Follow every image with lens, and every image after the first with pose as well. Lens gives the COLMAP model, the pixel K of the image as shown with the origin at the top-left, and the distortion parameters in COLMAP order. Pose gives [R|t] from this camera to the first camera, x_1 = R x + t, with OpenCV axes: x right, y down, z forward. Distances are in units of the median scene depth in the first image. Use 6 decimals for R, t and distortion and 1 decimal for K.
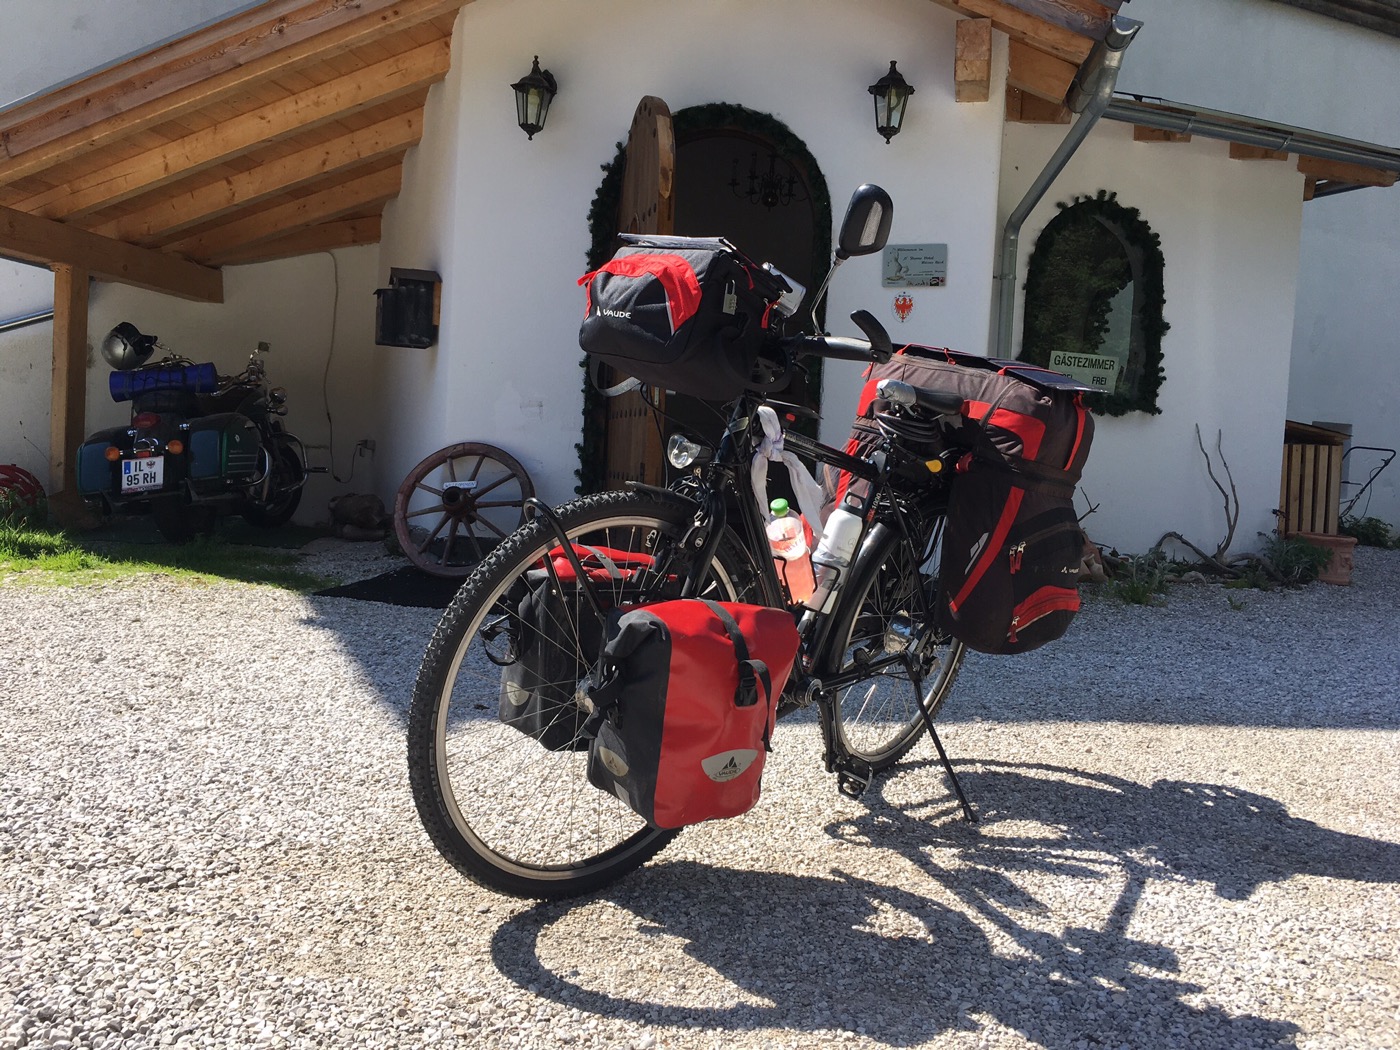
lens RADIAL K [[1194.9, 0, 694.5], [0, 1194.9, 528.6], [0, 0, 1]] dist [0.039589, -0.074078]
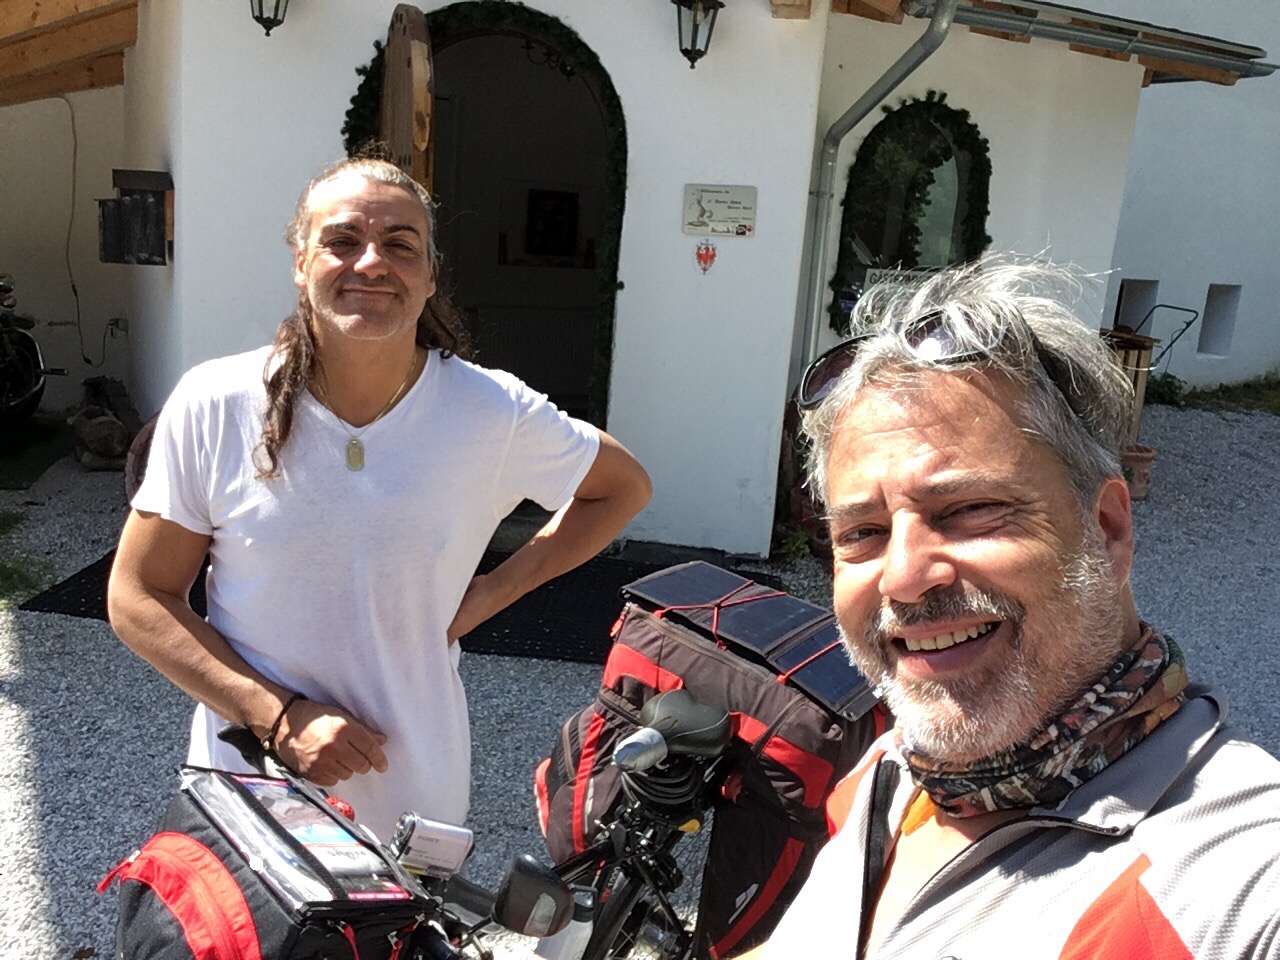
lens RADIAL K [[1152.2, 0, 639.0], [0, 1152.2, 480.2], [0, 0, 1]] dist [0.003499, -0.021188]
pose [[0.995039, 0.002611, 0.099456, 0.039903], [-0.021170, 0.982318, 0.186017, -0.173736], [-0.097212, -0.187200, 0.977500, 0.136433]]
